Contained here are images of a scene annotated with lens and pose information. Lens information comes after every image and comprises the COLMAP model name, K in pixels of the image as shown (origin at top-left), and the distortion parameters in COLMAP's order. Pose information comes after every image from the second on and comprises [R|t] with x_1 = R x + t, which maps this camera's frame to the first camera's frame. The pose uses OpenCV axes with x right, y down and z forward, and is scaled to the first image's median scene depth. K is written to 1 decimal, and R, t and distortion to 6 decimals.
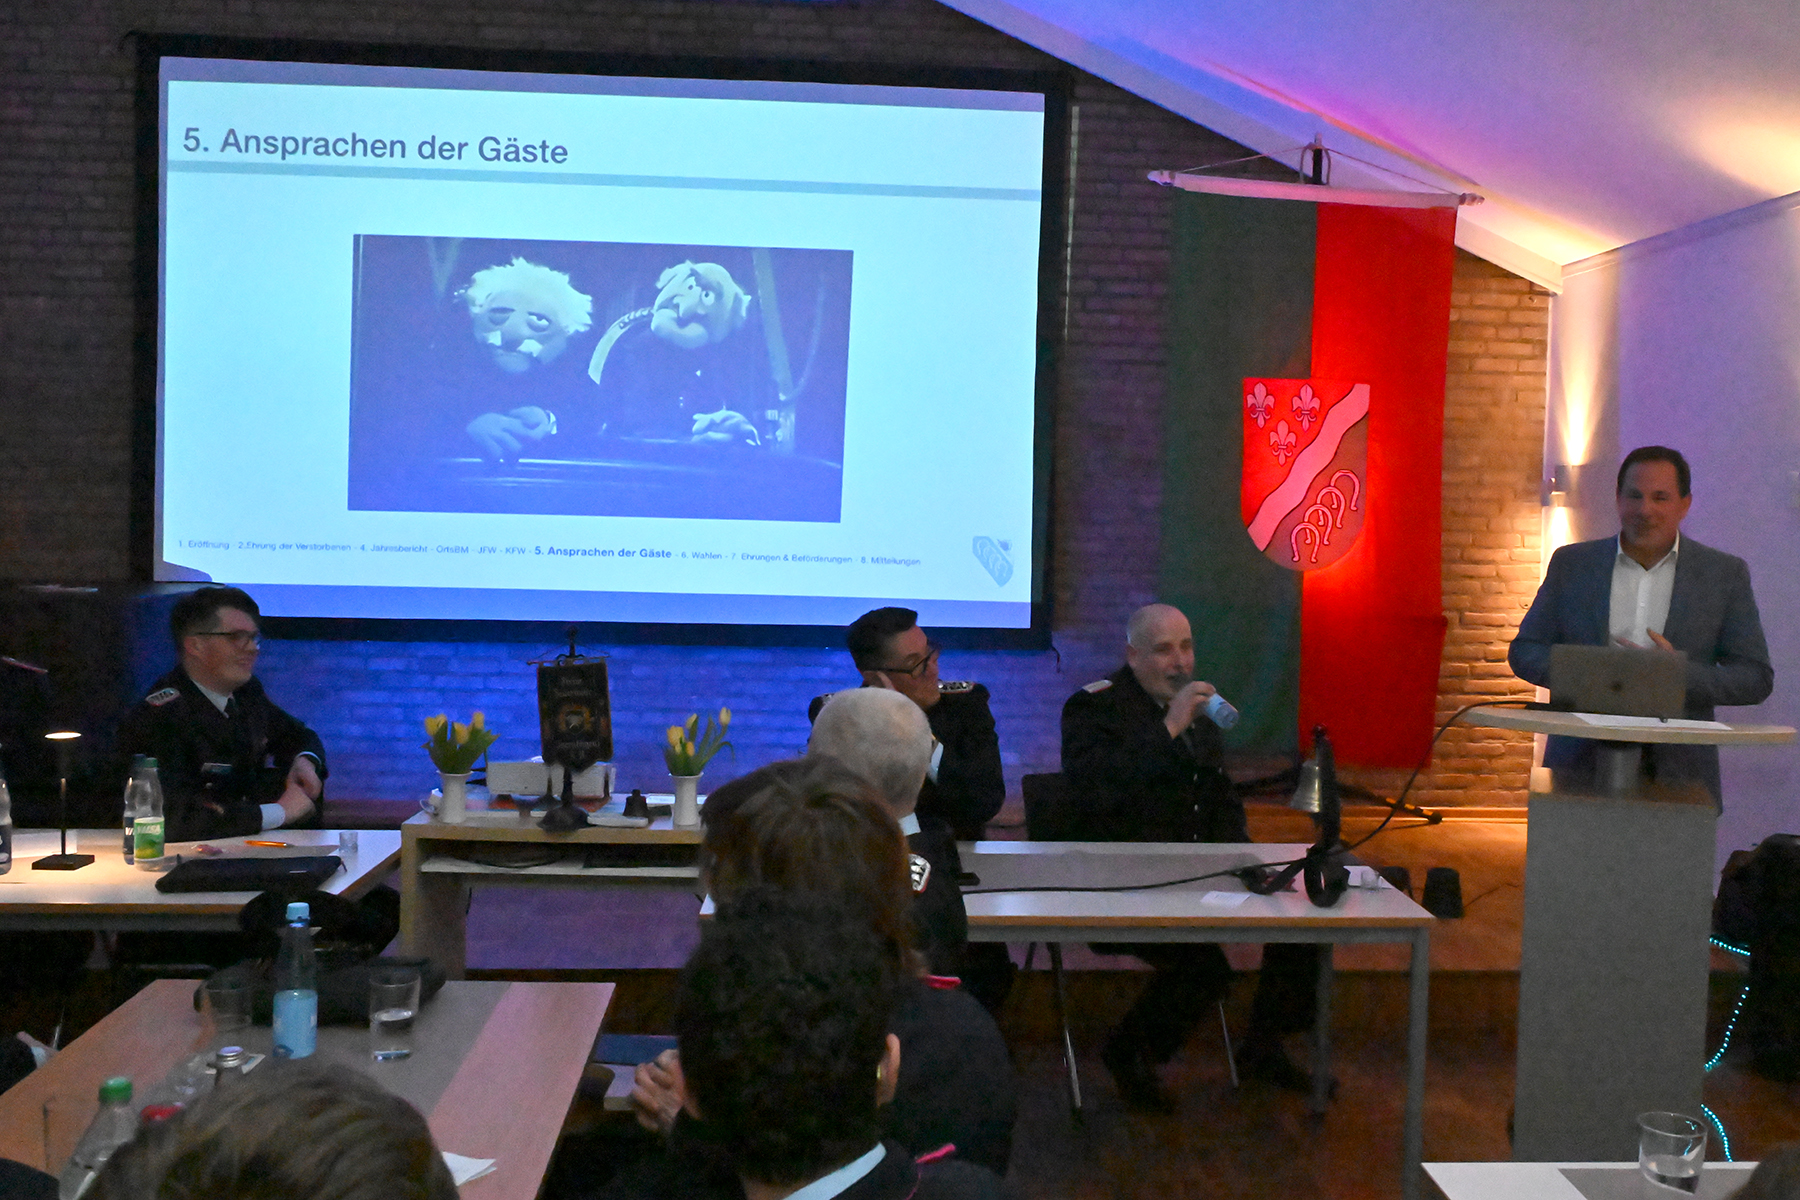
lens RADIAL K [[1762.0, 0, 995.0], [0, 1762.0, 577.6], [0, 0, 1]] dist [-0.040909, 0.000000]
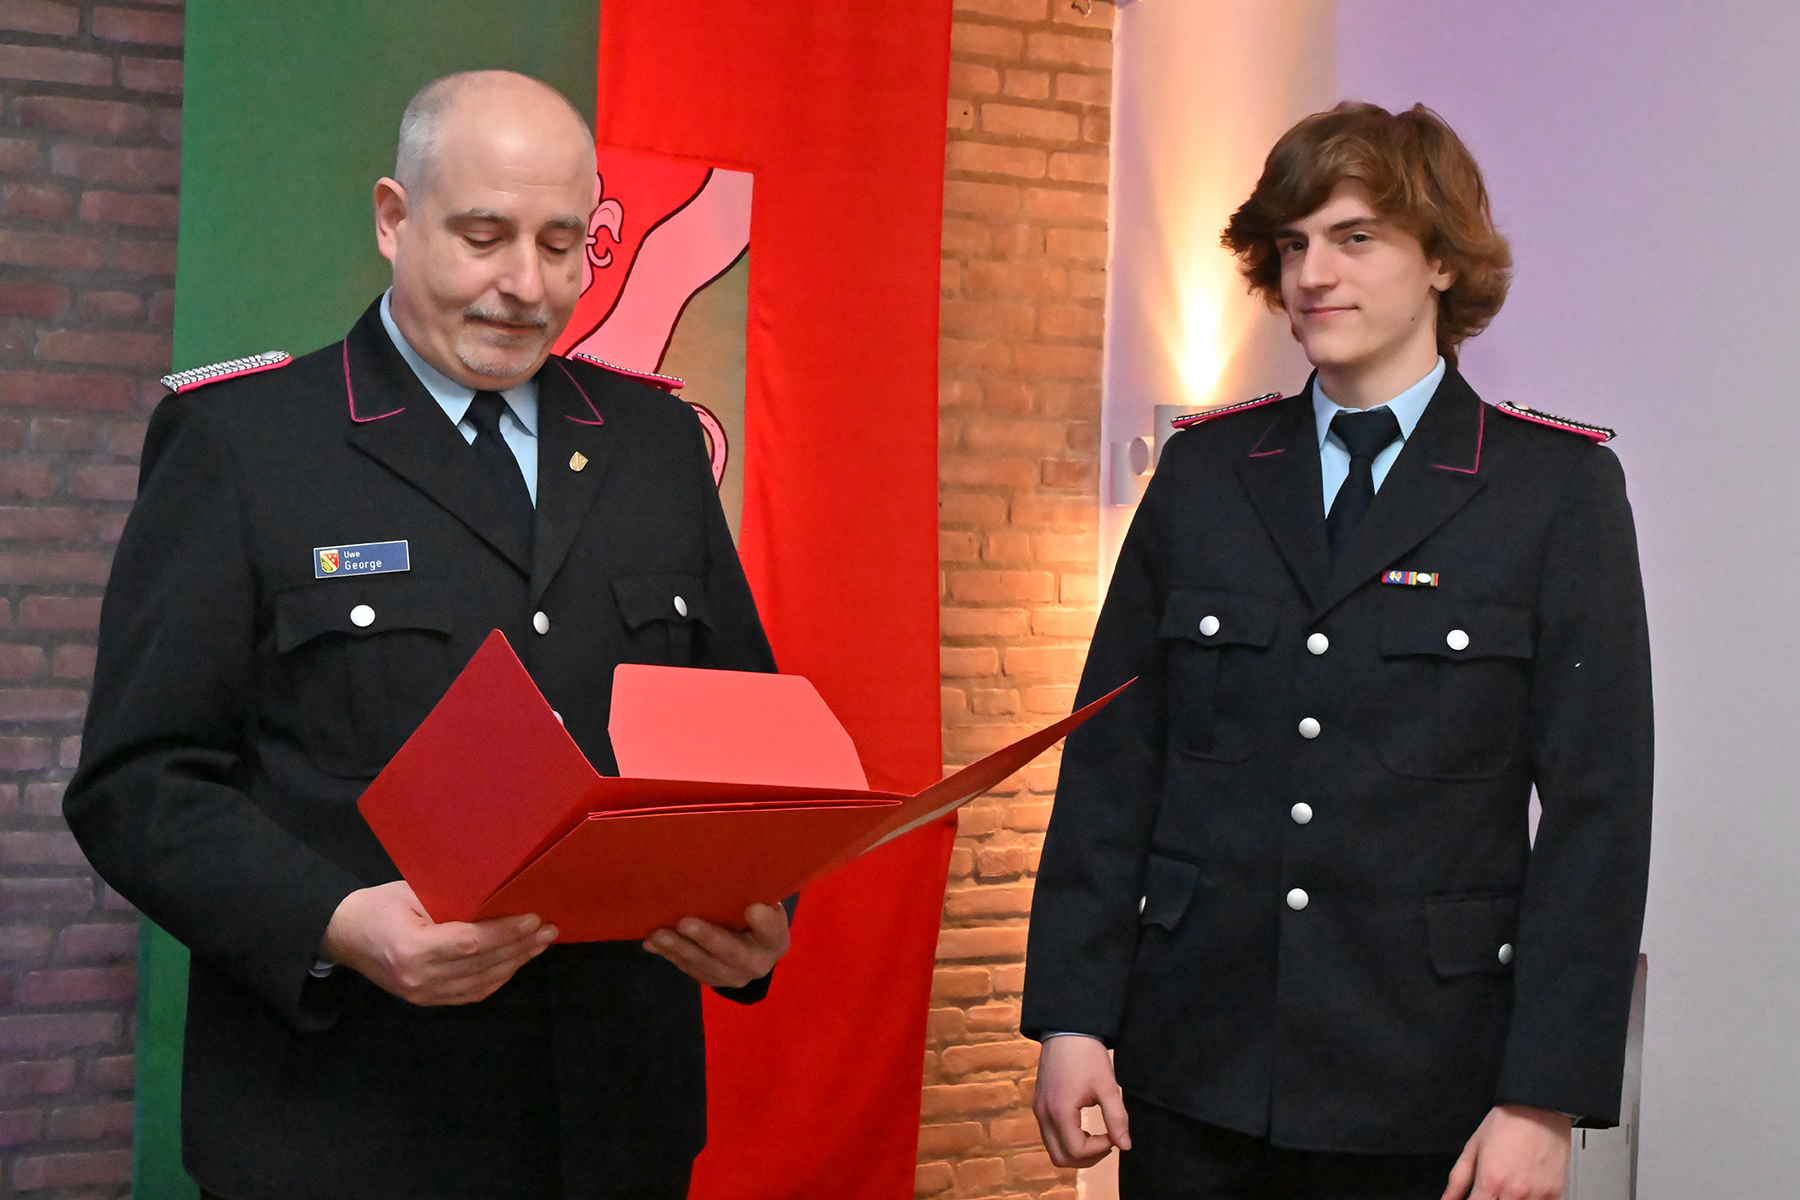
lens RADIAL K [[2664.0, 0, 912.9], [0, 2664.0, 574.8], [0, 0, 1]] dist [0.009781, 0.000000]
pose [[0.924284, -0.001745, 0.381702, 0.028683], [0.005727, 0.999940, -0.009296, -0.018512], [-0.381663, 0.010778, 0.924239, 0.431965]]
